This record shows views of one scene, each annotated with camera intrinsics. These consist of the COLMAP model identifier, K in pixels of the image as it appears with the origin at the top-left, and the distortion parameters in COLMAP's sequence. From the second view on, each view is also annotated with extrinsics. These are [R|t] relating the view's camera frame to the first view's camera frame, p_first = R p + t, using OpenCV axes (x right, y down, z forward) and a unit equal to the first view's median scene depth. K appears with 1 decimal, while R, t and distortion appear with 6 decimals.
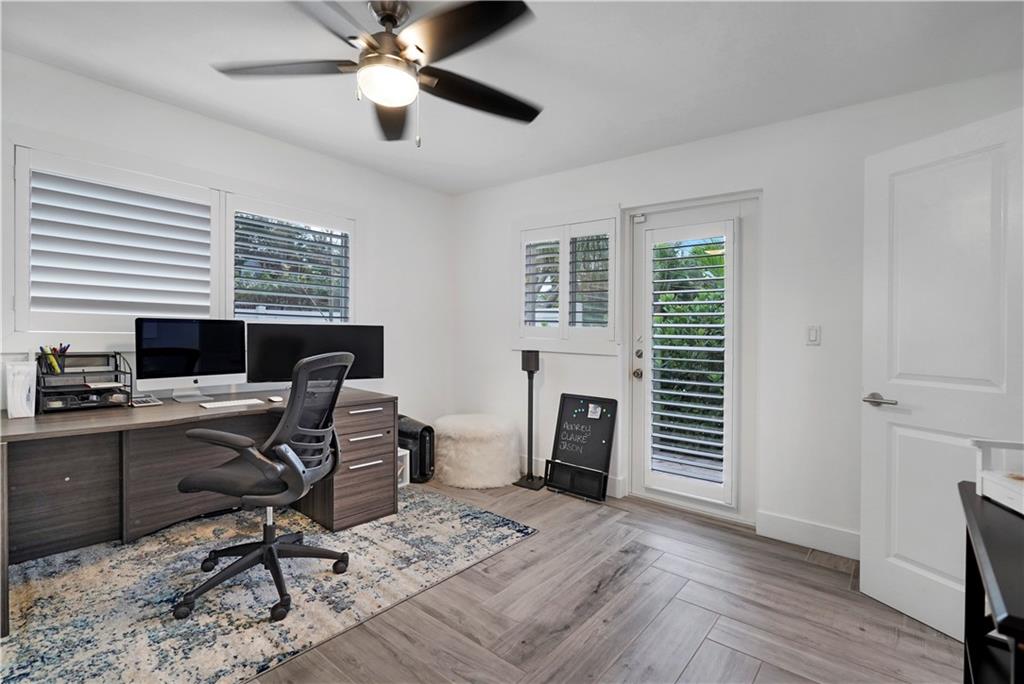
lens RADIAL K [[478.0, 0, 512.0], [0, 478.0, 342.0], [0, 0, 1]] dist [-0.001388, 0.000527]
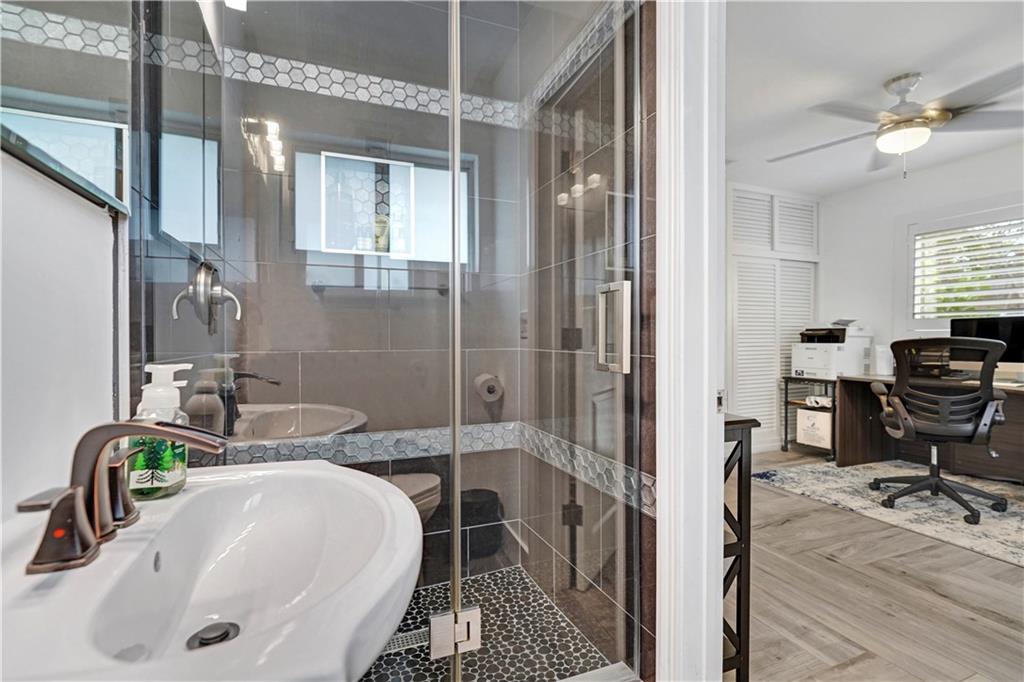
lens RADIAL K [[478.0, 0, 512.0], [0, 478.0, 341.0], [0, 0, 1]] dist [-0.001388, 0.000527]
pose [[-0.468773, -0.002667, -0.883315, 1.473515], [-0.010847, 0.999937, 0.002738, 0.034779], [0.883252, 0.010865, -0.468773, 0.626113]]
